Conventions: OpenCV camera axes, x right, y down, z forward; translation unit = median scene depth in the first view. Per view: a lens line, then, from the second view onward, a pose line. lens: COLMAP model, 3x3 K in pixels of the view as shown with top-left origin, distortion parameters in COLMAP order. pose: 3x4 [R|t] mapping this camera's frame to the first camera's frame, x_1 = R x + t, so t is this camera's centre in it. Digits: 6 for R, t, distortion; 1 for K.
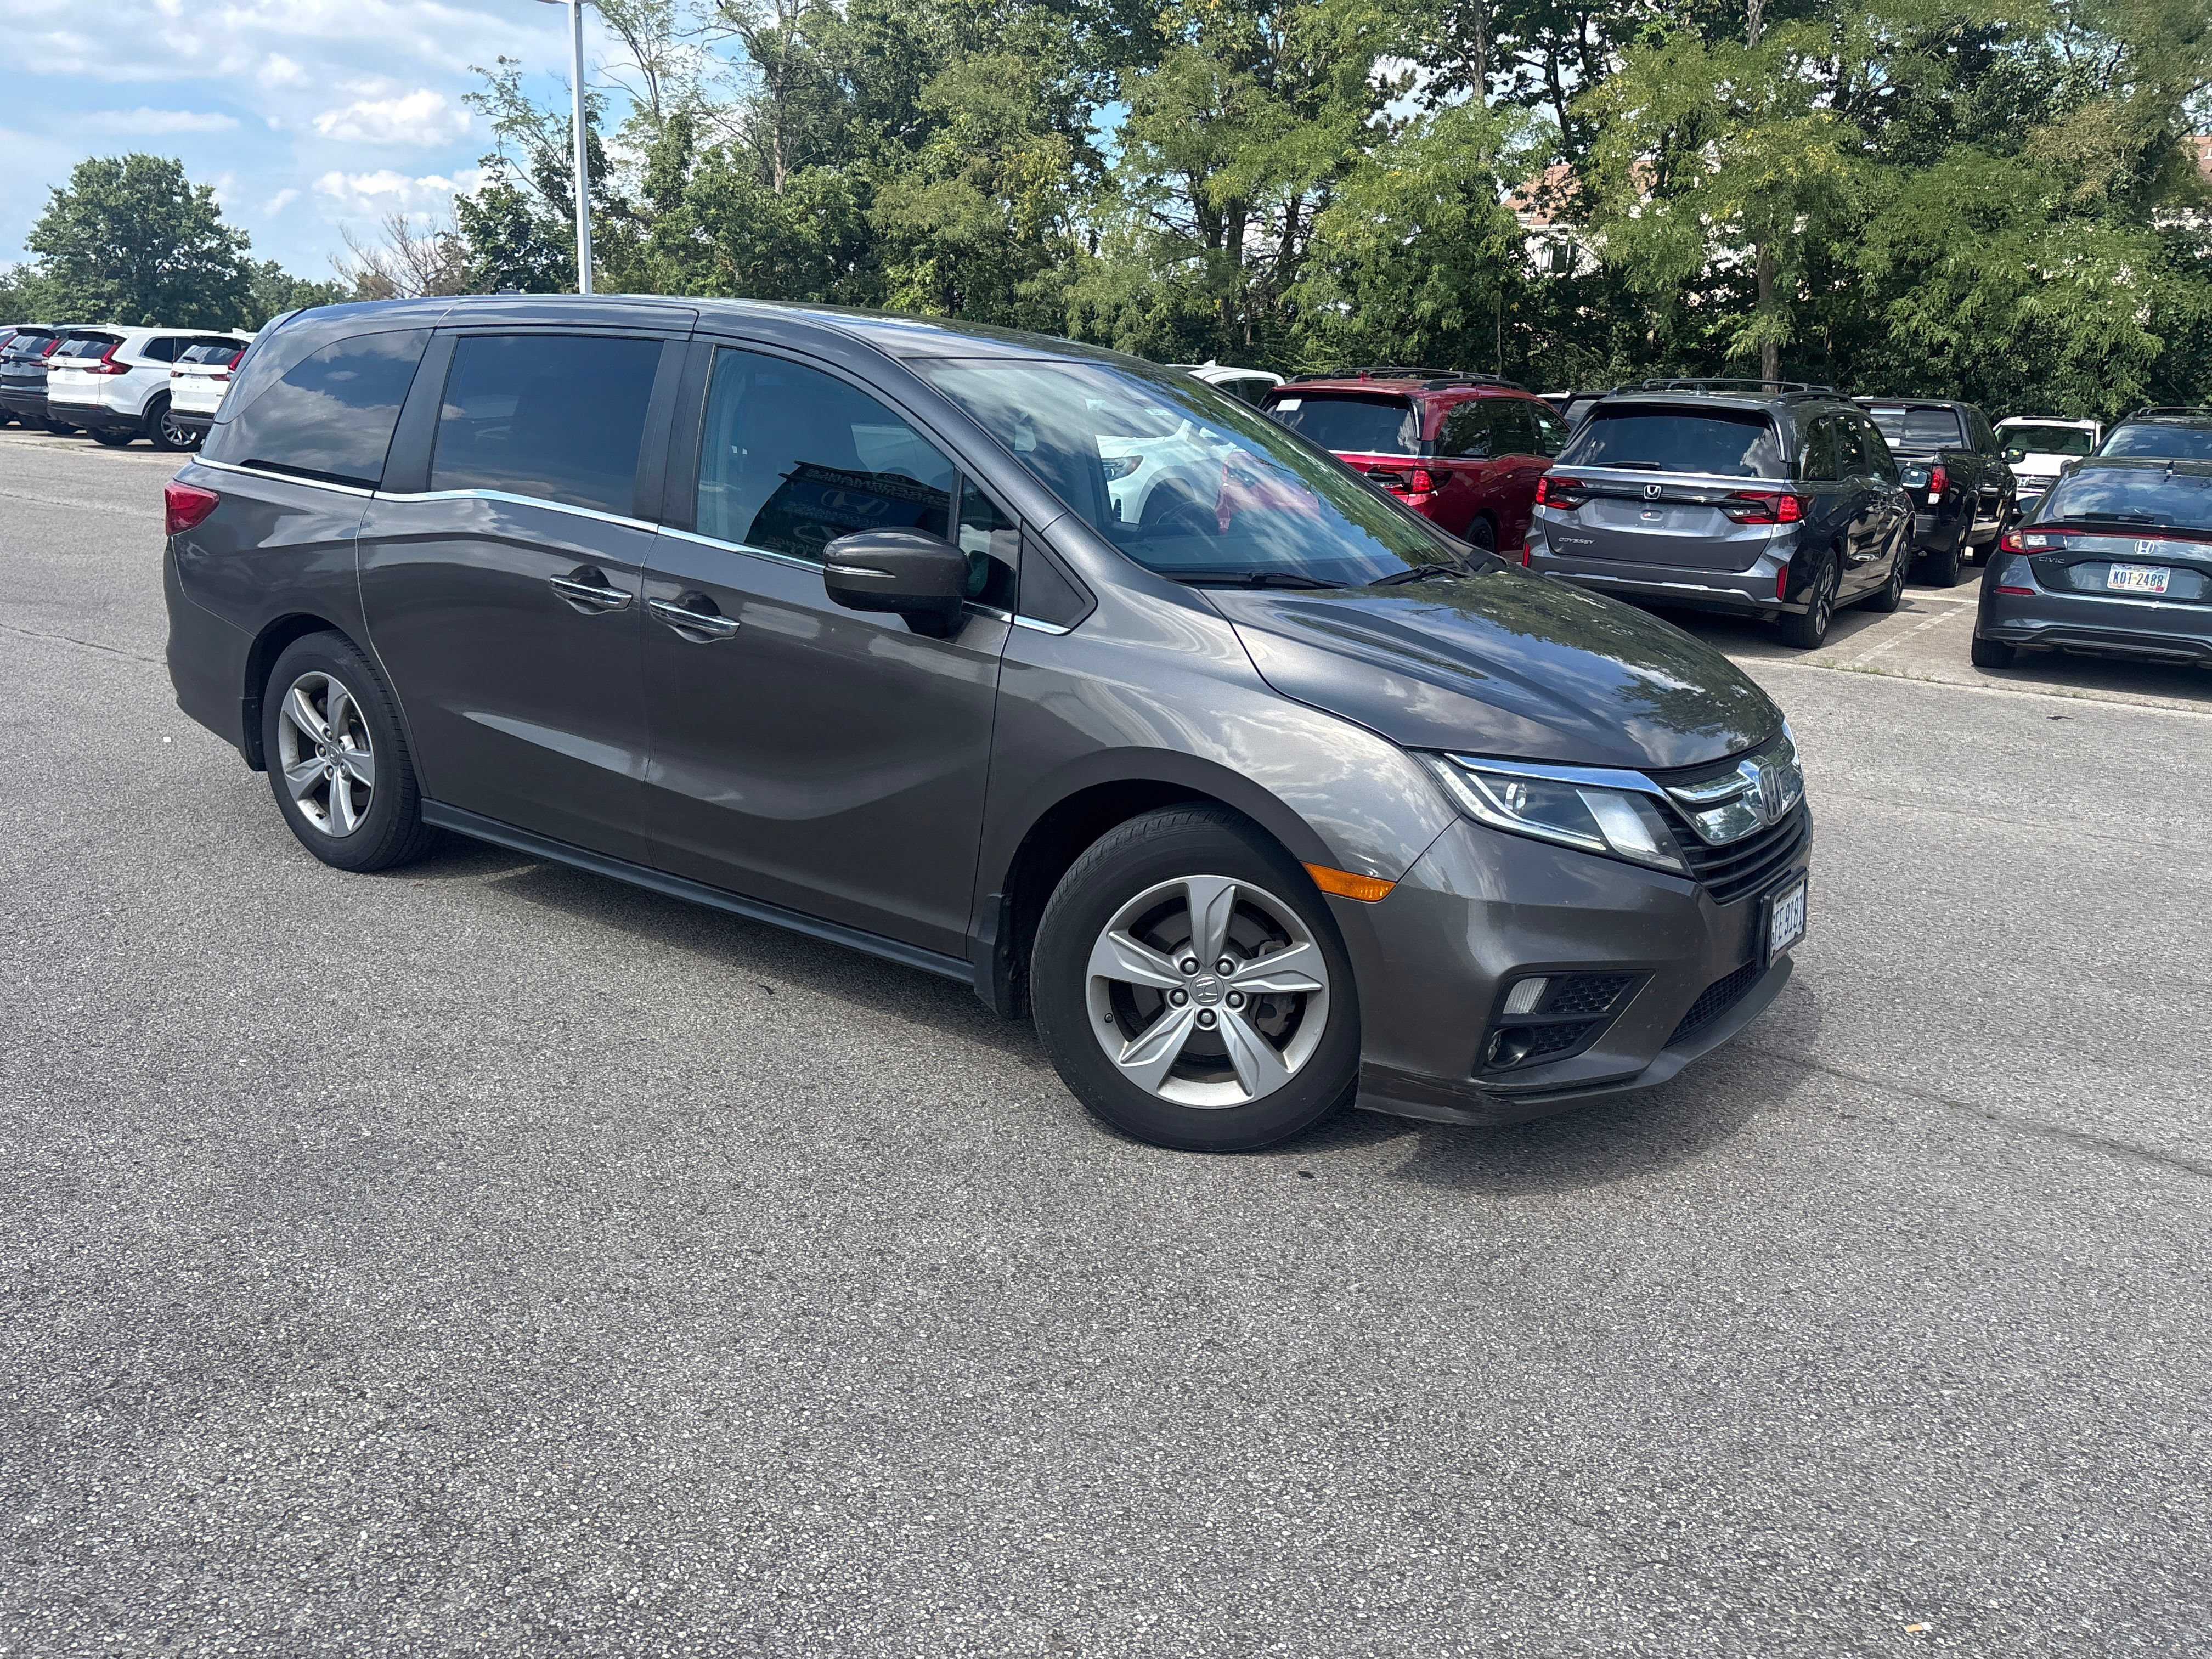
lens RADIAL K [[1674.2, 0, 1110.3], [0, 1674.2, 824.2], [0, 0, 1]] dist [0.027211, -0.007876]
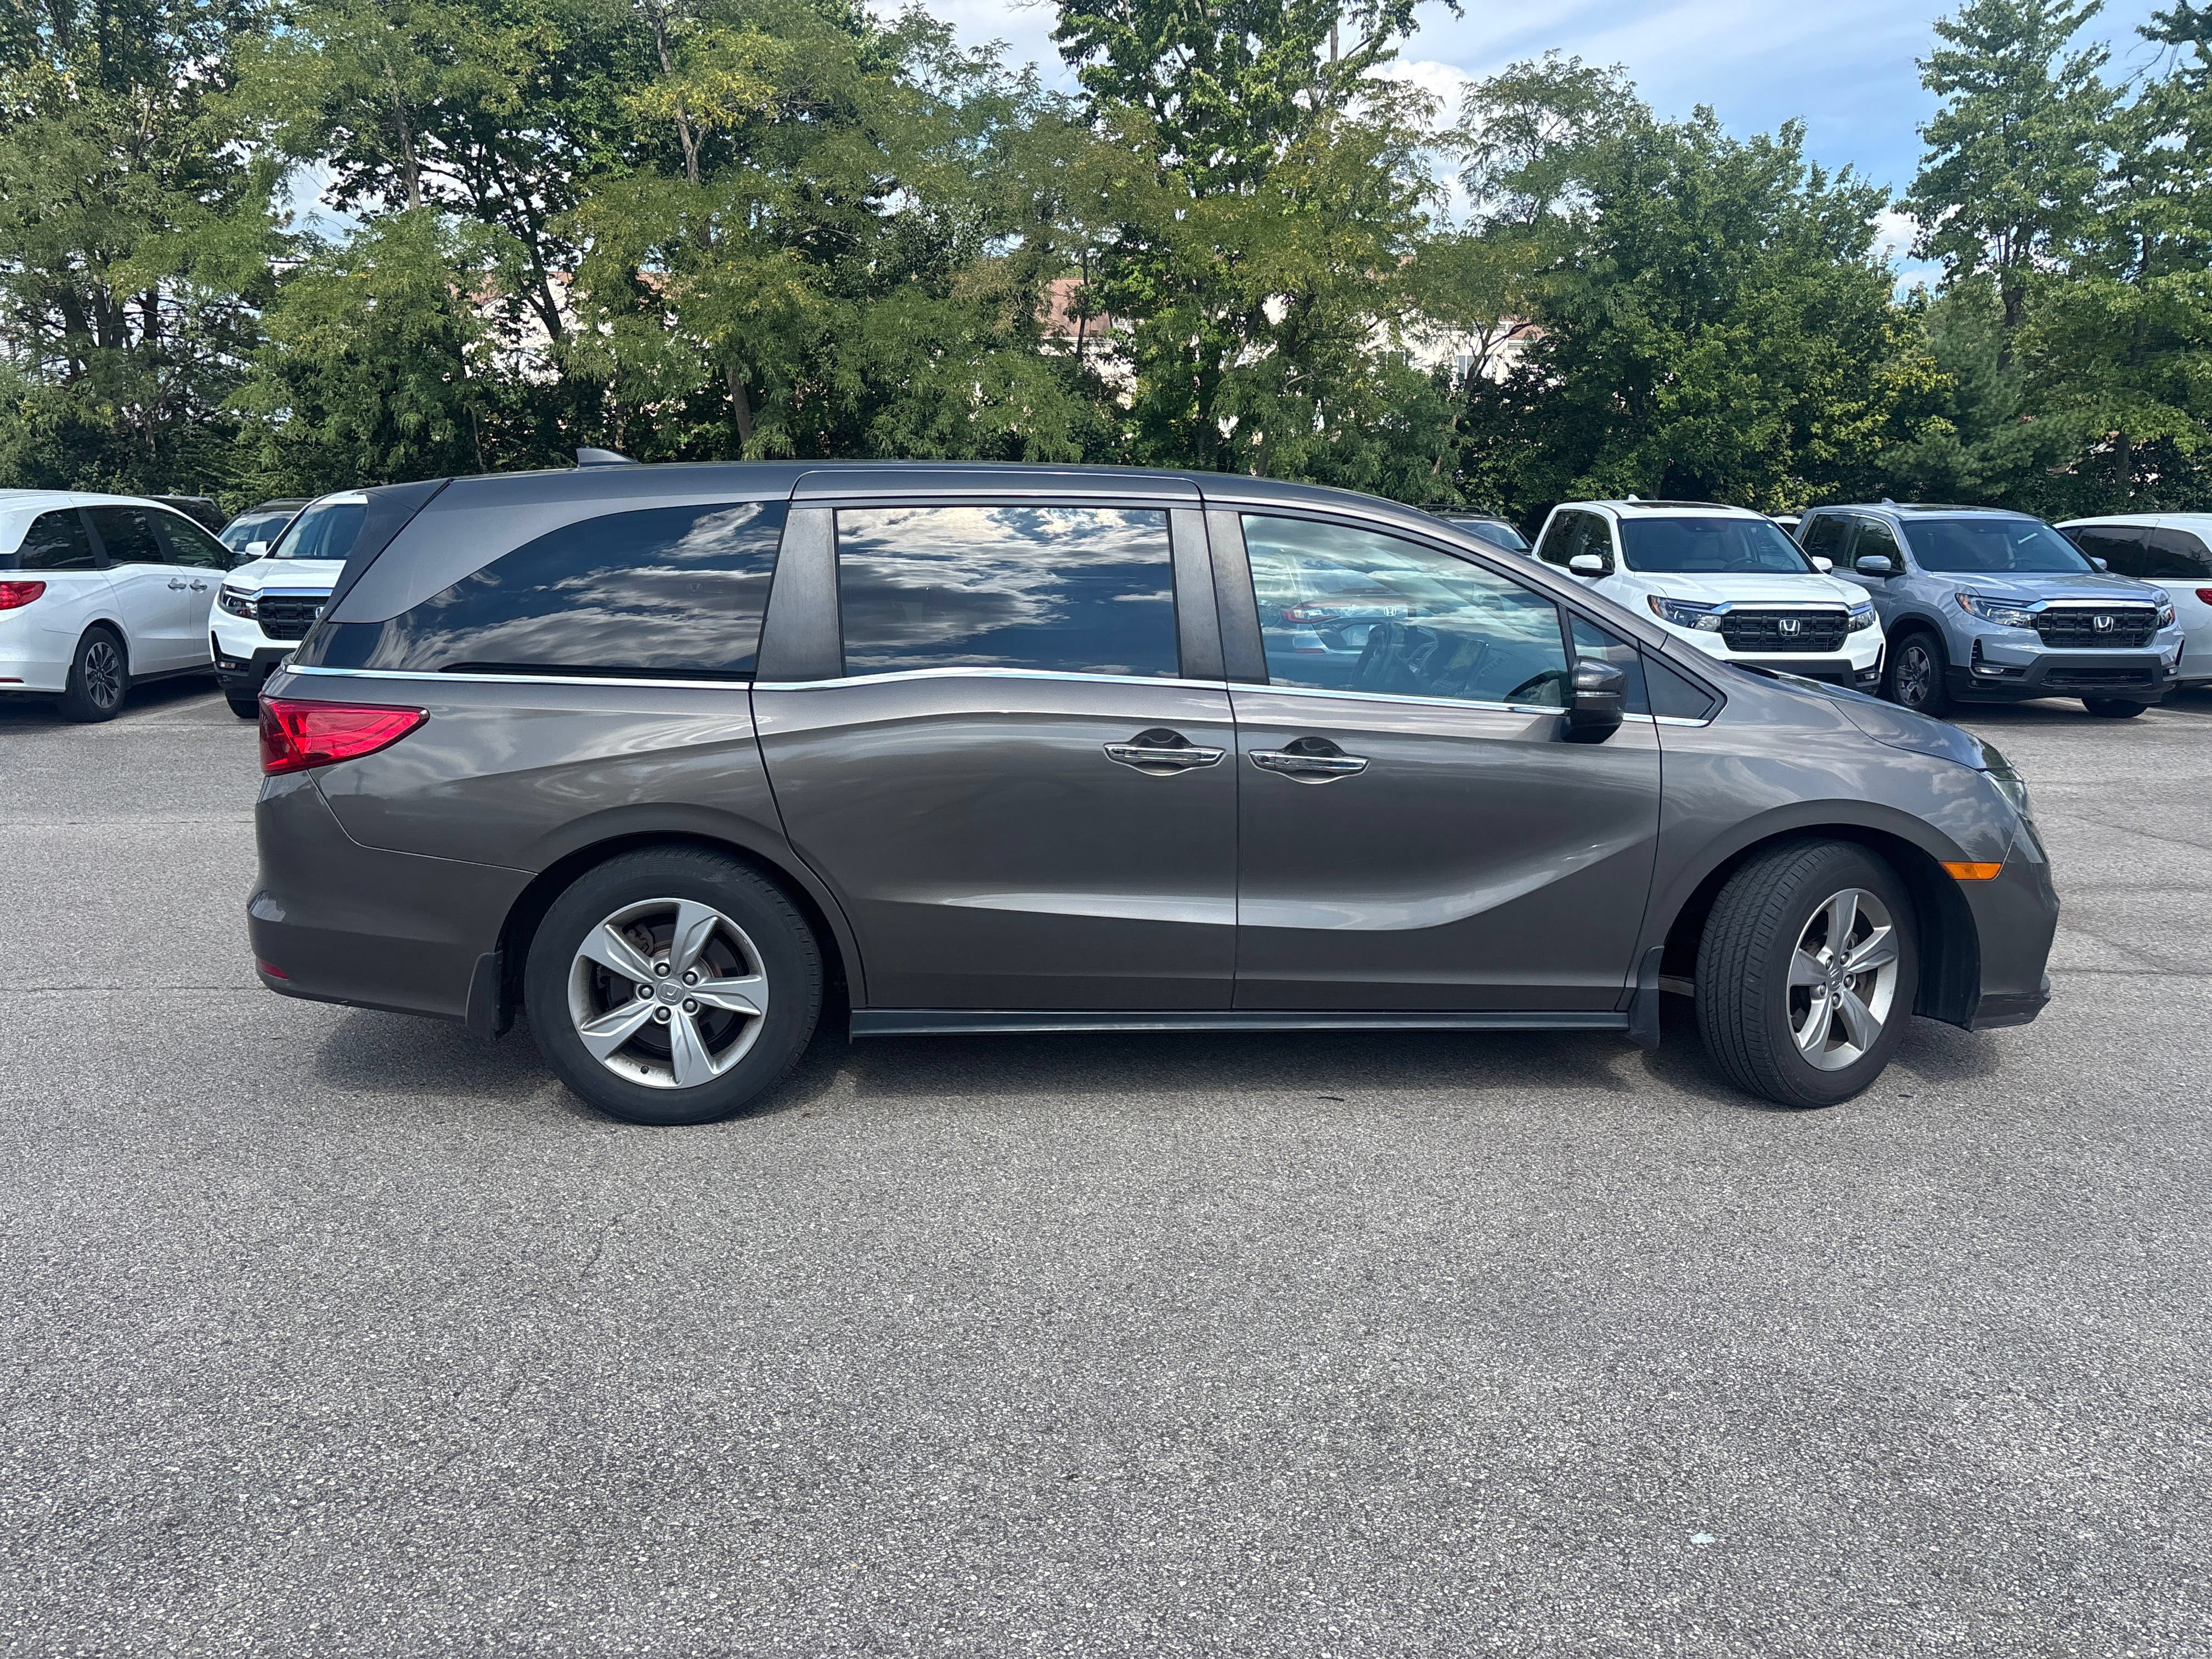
lens RADIAL K [[1658.8, 0, 1118.9], [0, 1658.8, 820.0], [0, 0, 1]] dist [0.042533, -0.035047]
pose [[0.779186, -0.148367, 0.608979, -0.126684], [0.183051, 0.983089, 0.005299, -0.014575], [-0.599467, 0.107345, 0.793168, 0.029924]]
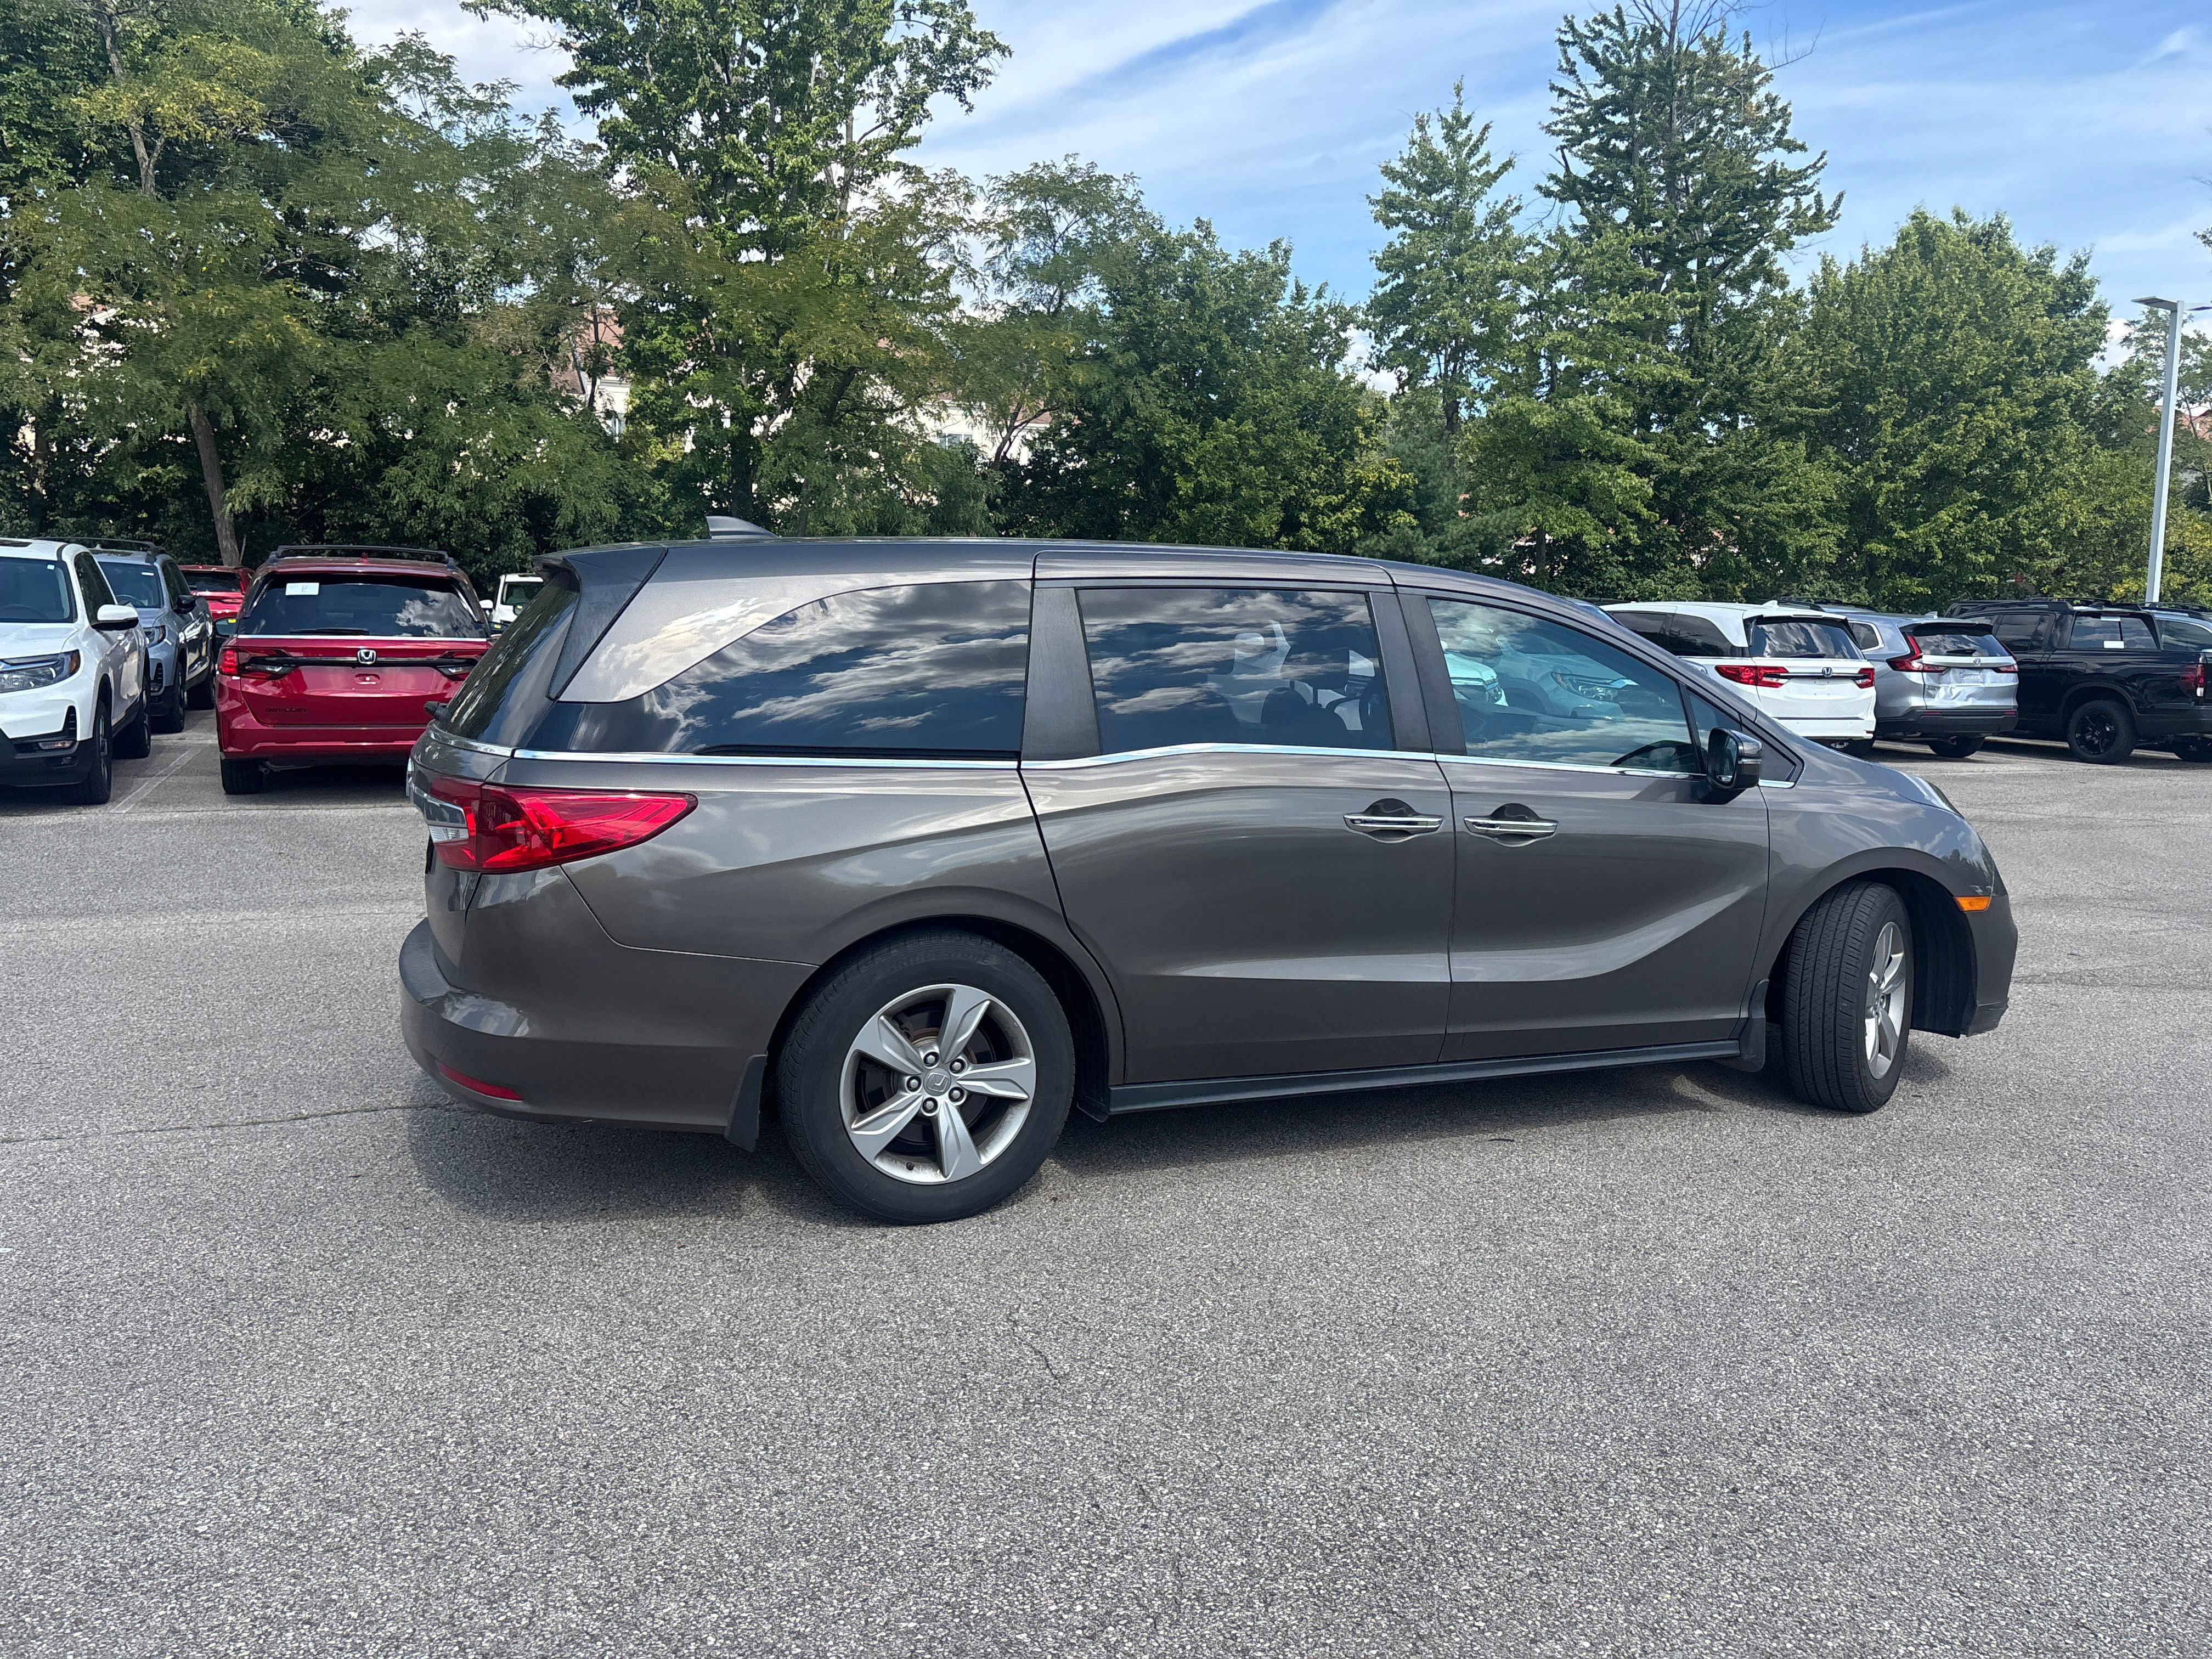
lens RADIAL K [[1660.5, 0, 1112.7], [0, 1660.5, 824.2], [0, 0, 1]] dist [0.048509, -0.046608]
pose [[0.543210, -0.142358, 0.827440, -0.172478], [0.208761, 0.977471, 0.031120, -0.027843], [-0.813229, 0.155833, 0.560691, 0.073444]]
